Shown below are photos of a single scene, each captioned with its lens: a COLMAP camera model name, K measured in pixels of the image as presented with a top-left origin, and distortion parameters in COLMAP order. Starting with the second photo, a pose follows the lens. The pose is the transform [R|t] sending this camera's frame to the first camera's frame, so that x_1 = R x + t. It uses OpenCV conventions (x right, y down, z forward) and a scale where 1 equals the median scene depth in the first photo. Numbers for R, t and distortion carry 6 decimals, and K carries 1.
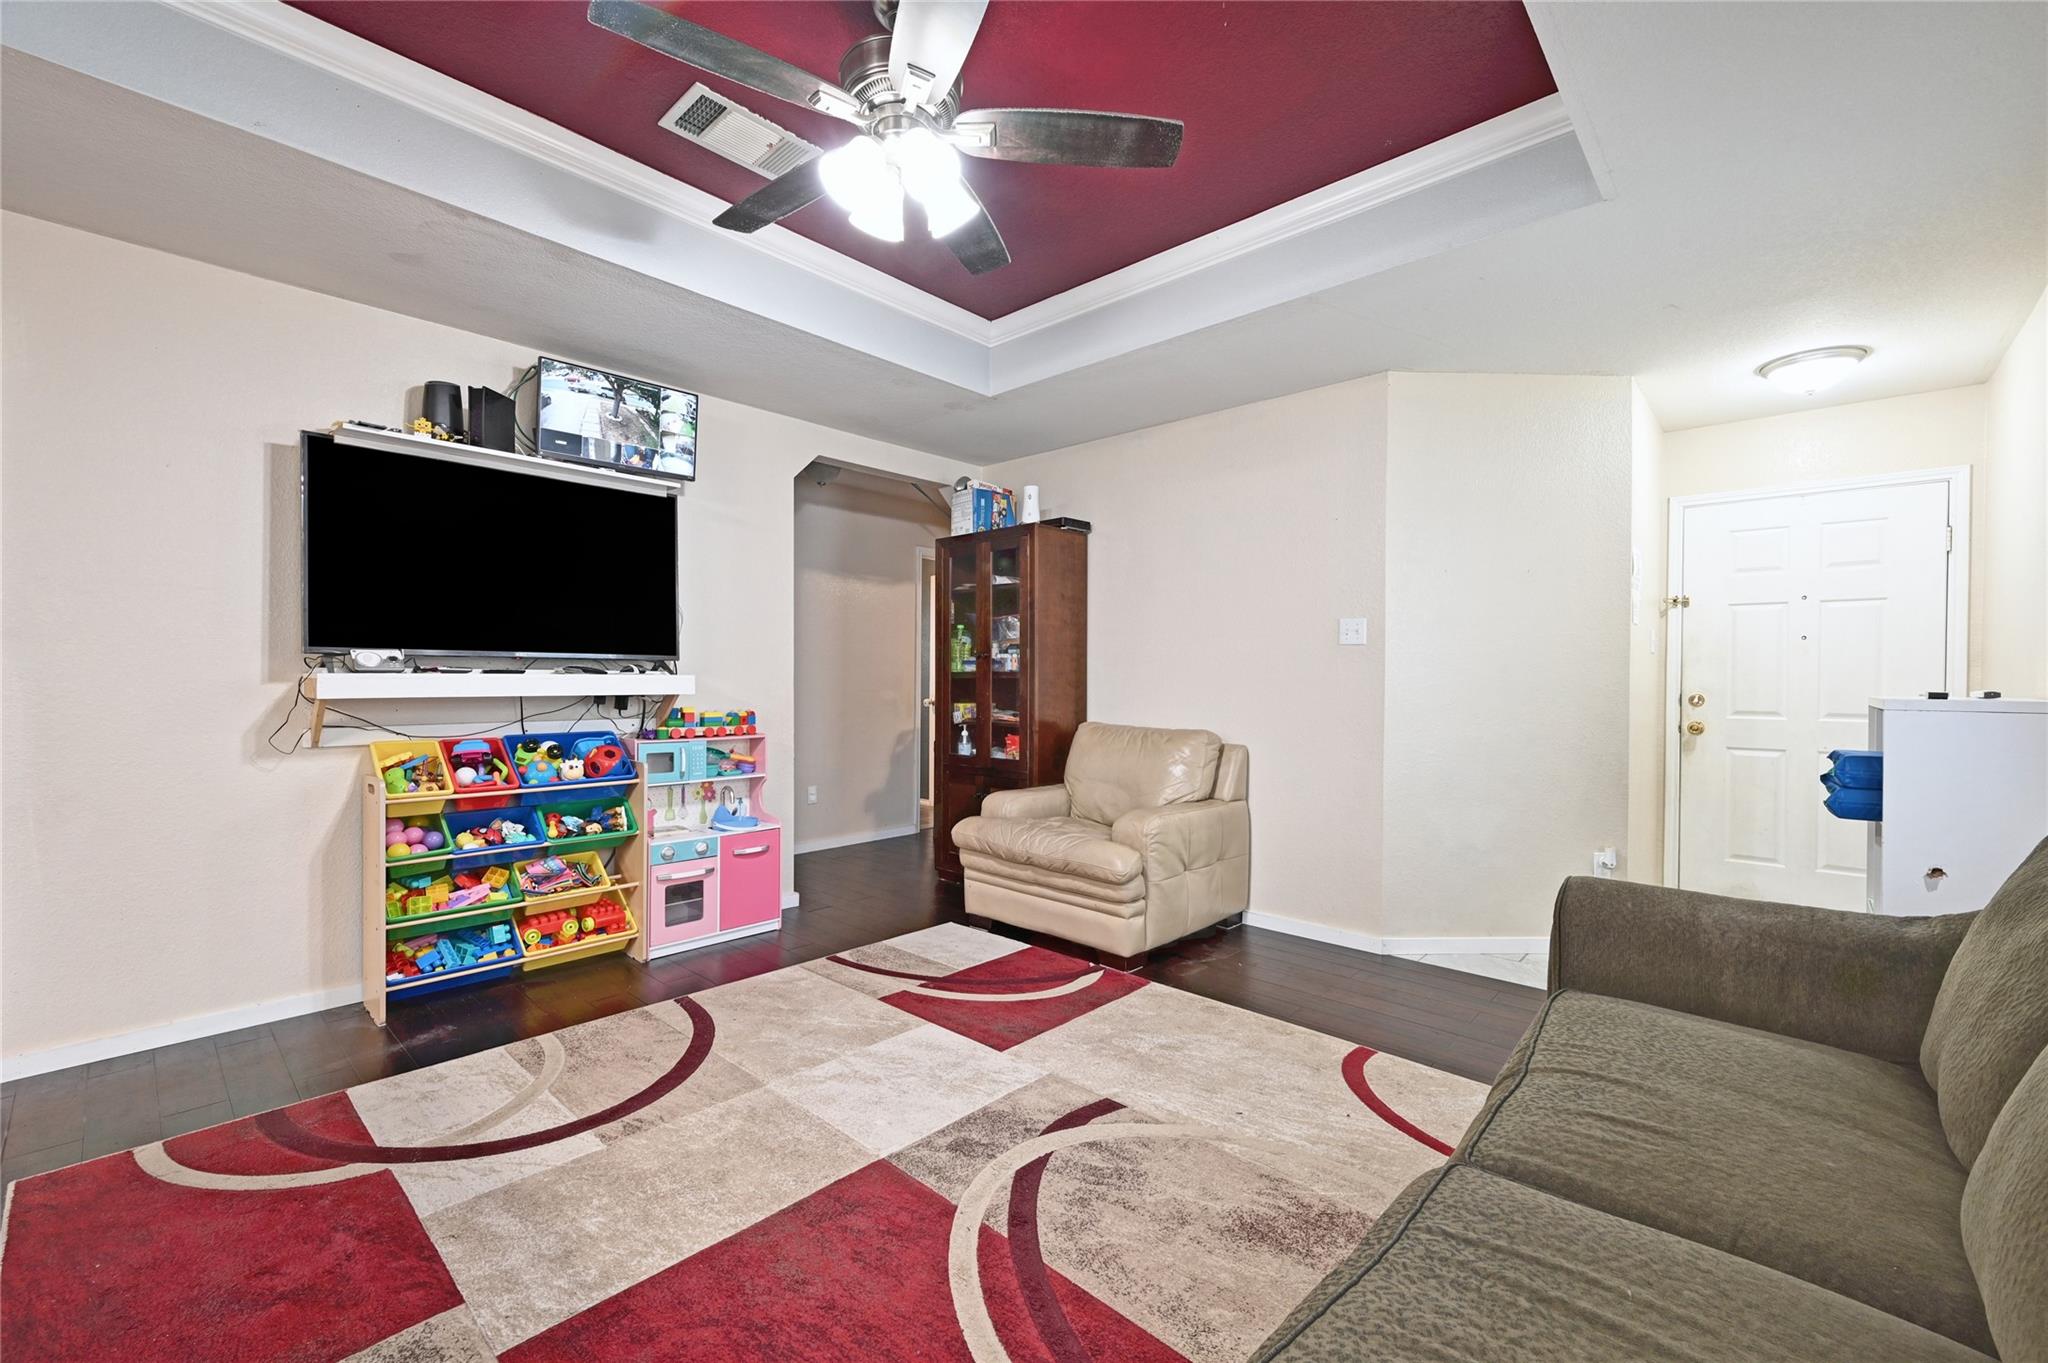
lens RADIAL K [[836.6, 0, 1024.0], [0, 836.6, 681.5], [0, 0, 1]] dist [0.001803, 0.000110]
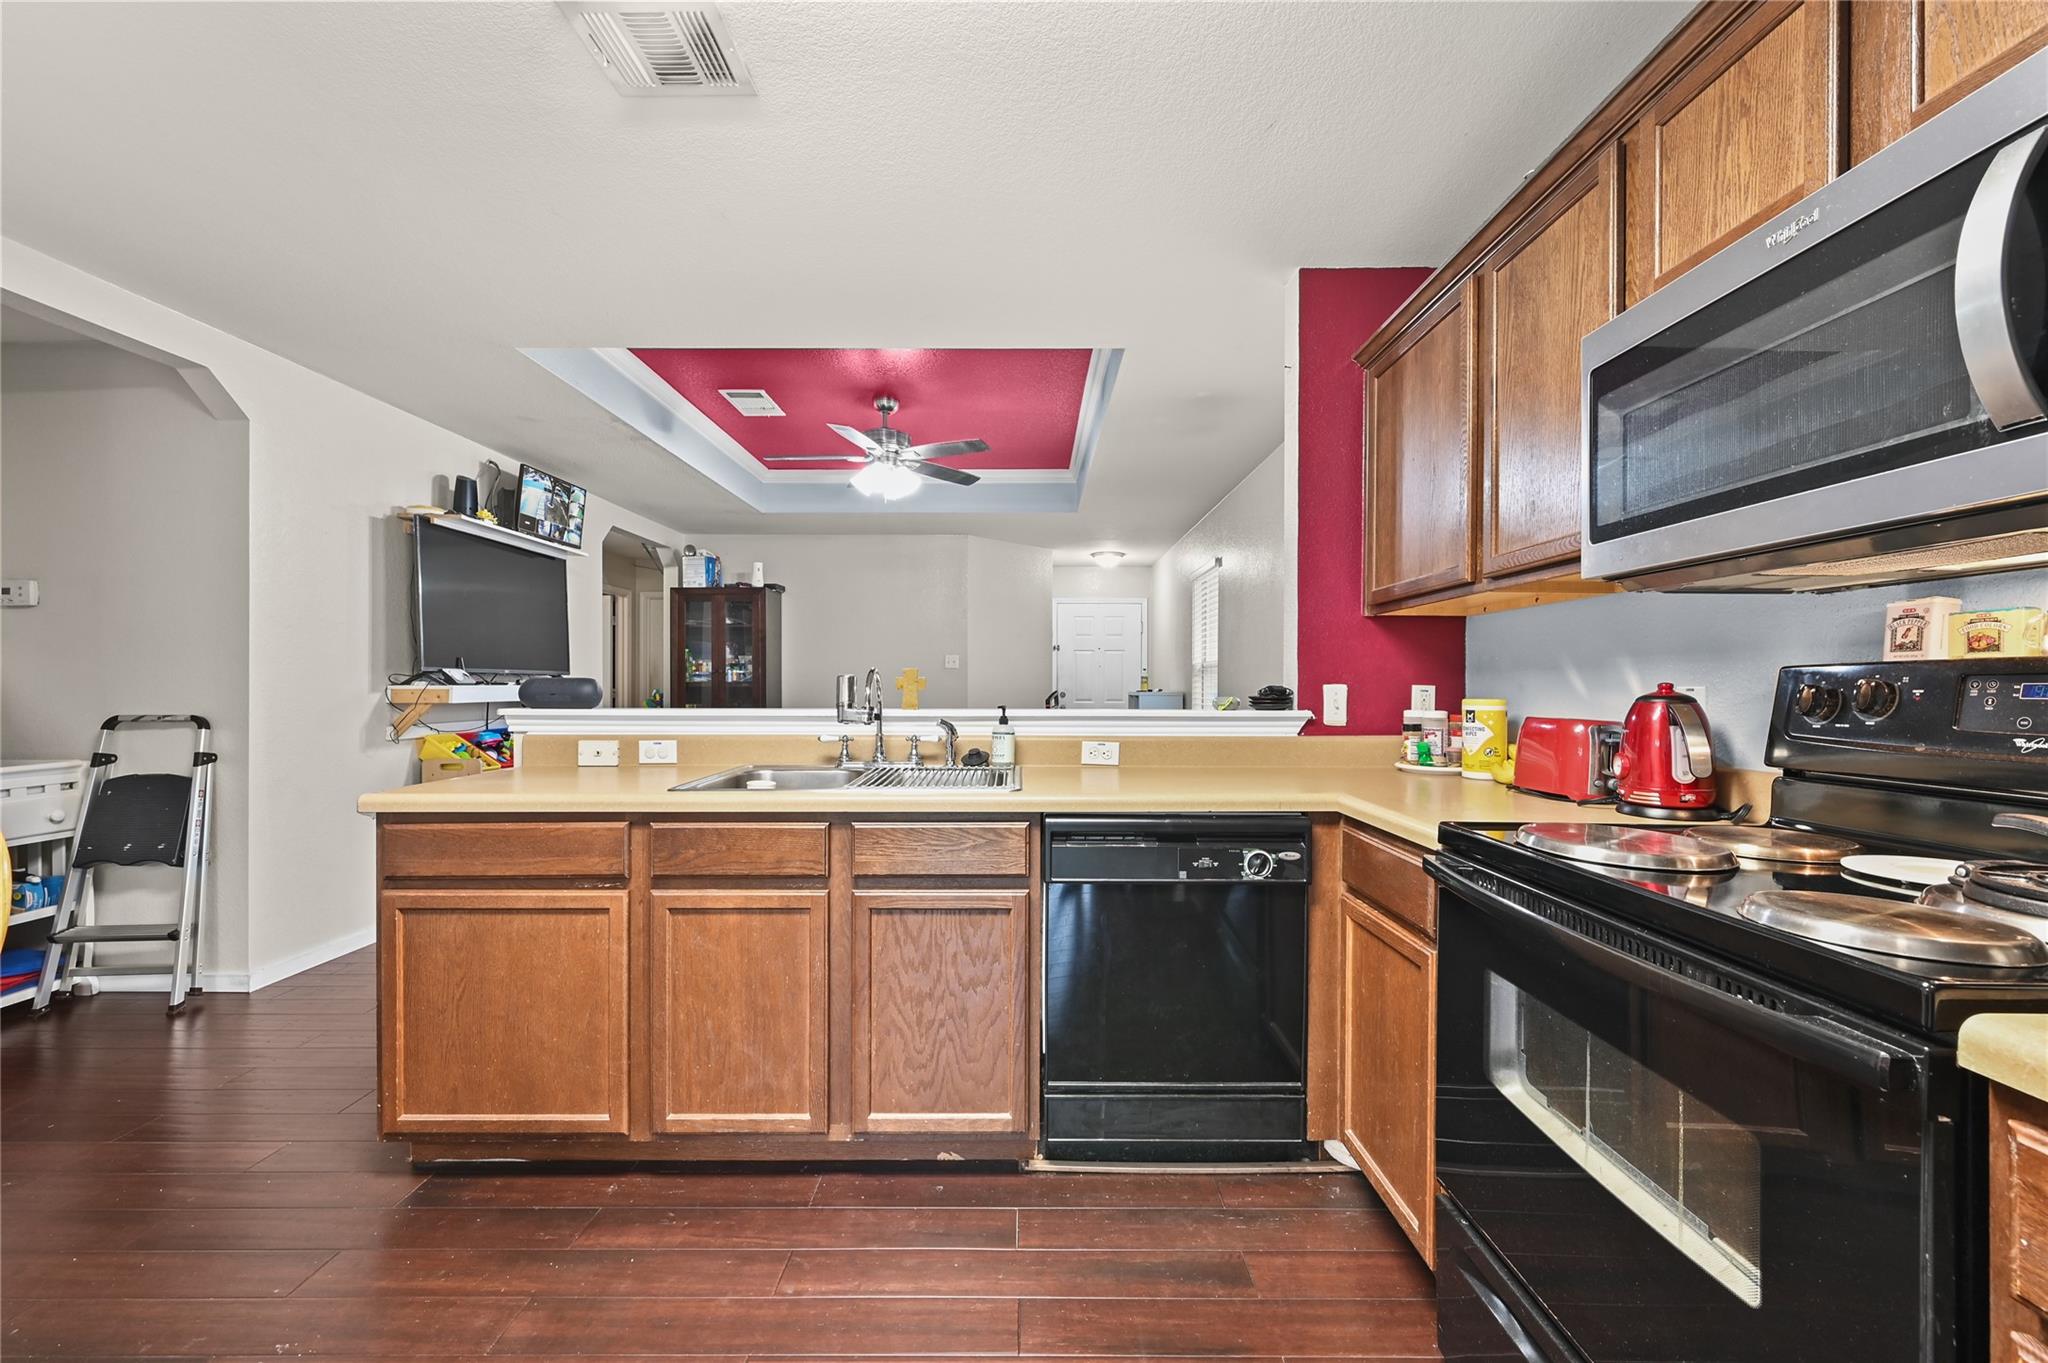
lens RADIAL K [[805.1, 0, 1028.9], [0, 805.1, 678.6], [0, 0, 1]] dist [-0.002676, -0.000028]
pose [[0.731445, 0.001048, 0.681900, -0.885452], [0.006401, 0.999944, -0.008403, -0.003230], [-0.681870, 0.010511, 0.731398, -0.597919]]
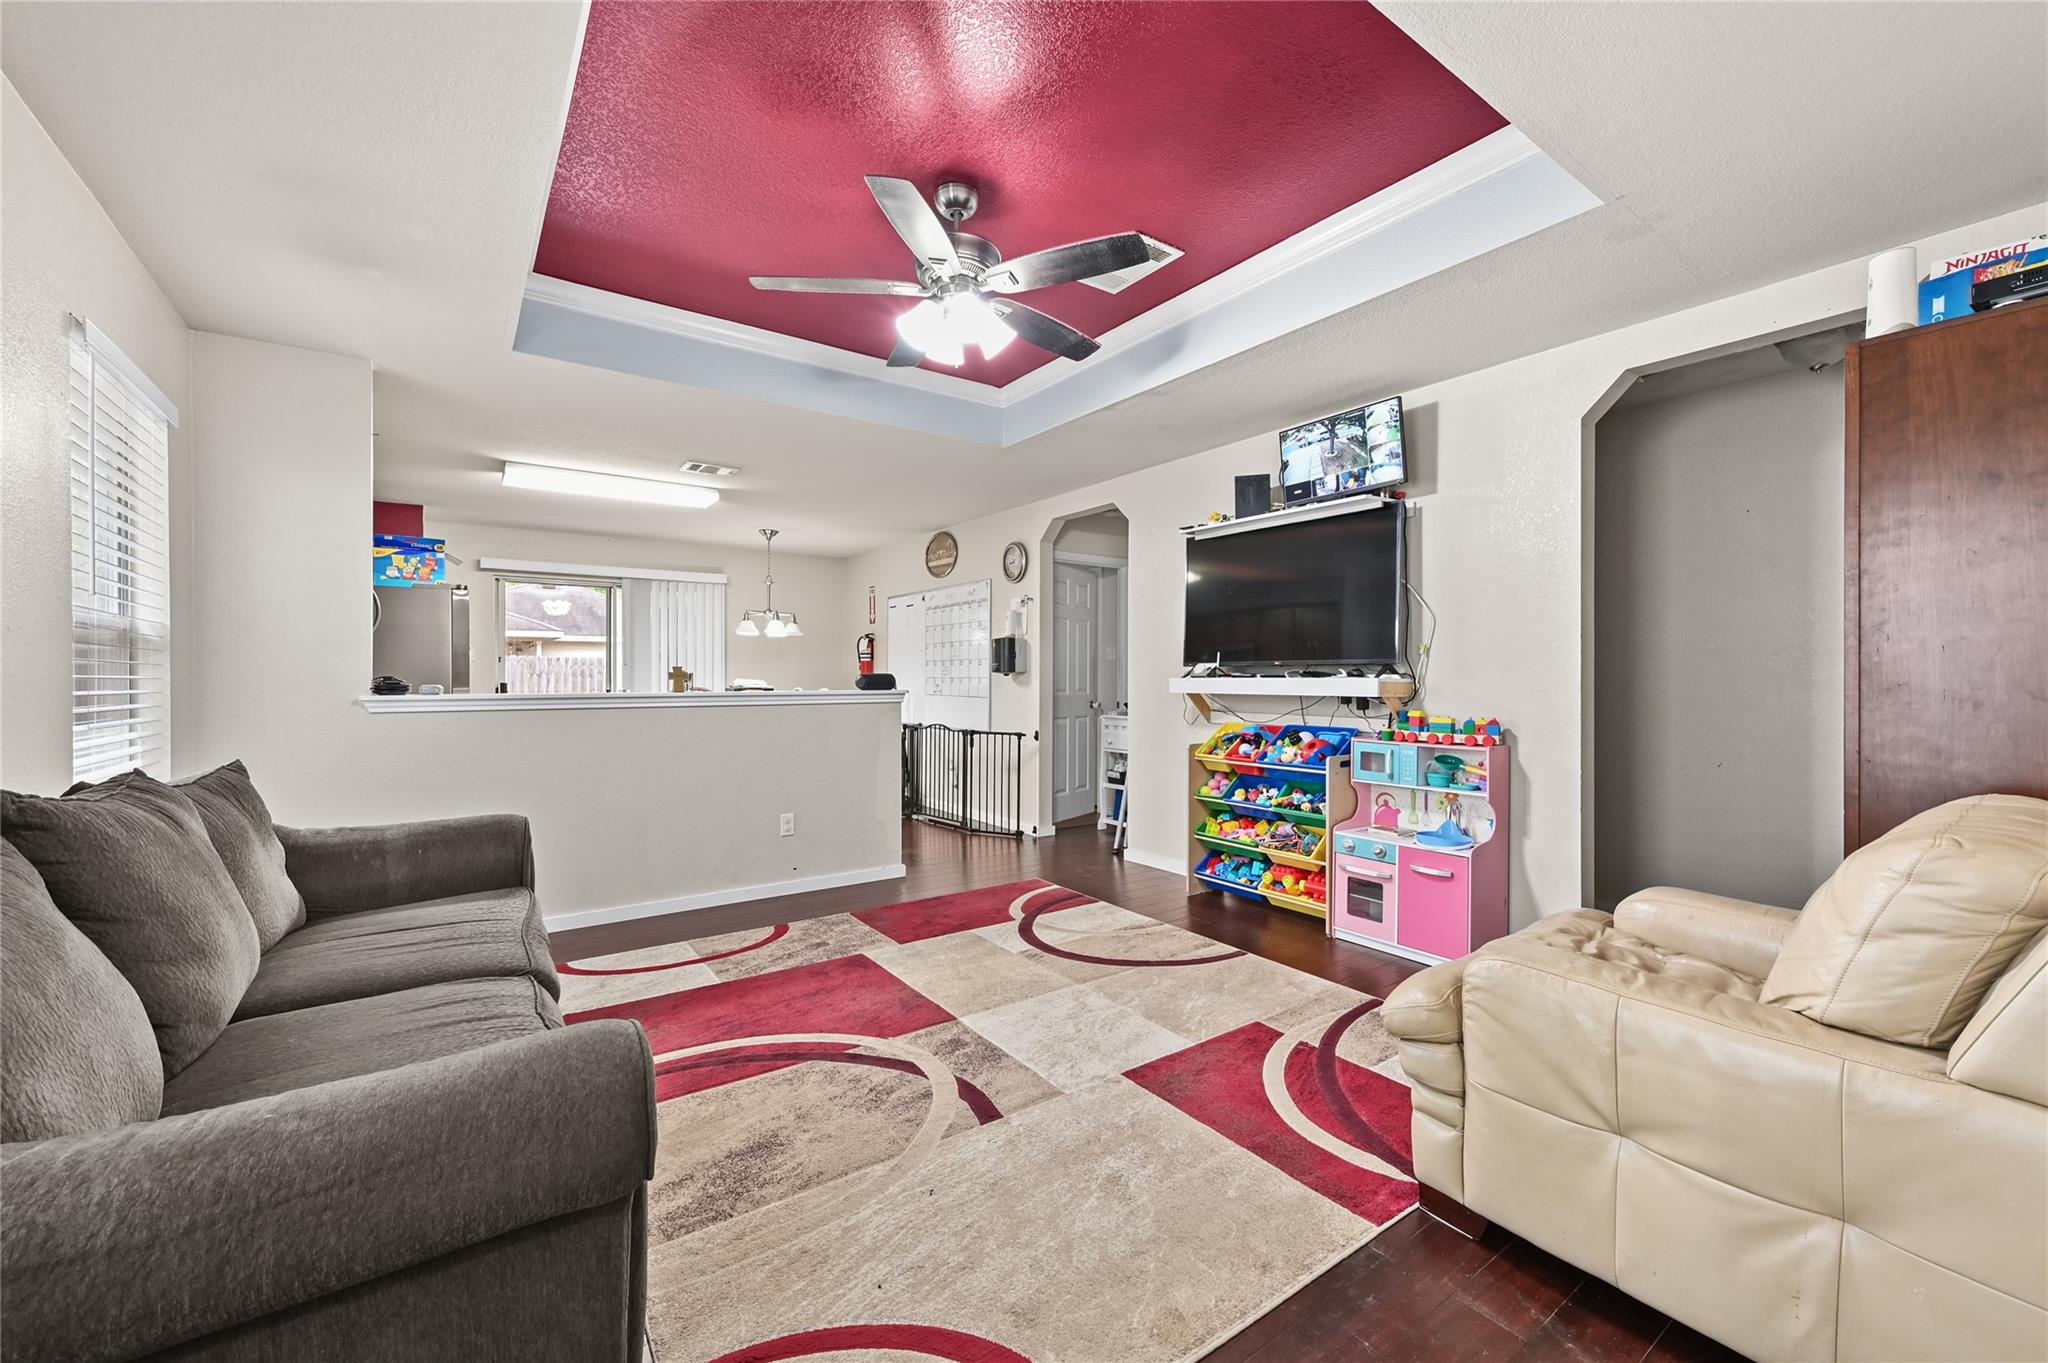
lens RADIAL K [[805.1, 0, 1028.9], [0, 805.1, 678.6], [0, 0, 1]] dist [-0.002676, -0.000028]
pose [[-0.197240, -0.005922, -0.980337, 0.718129], [-0.008372, 0.999955, -0.004356, 0.000680], [0.980320, 0.007348, -0.197281, 0.869544]]
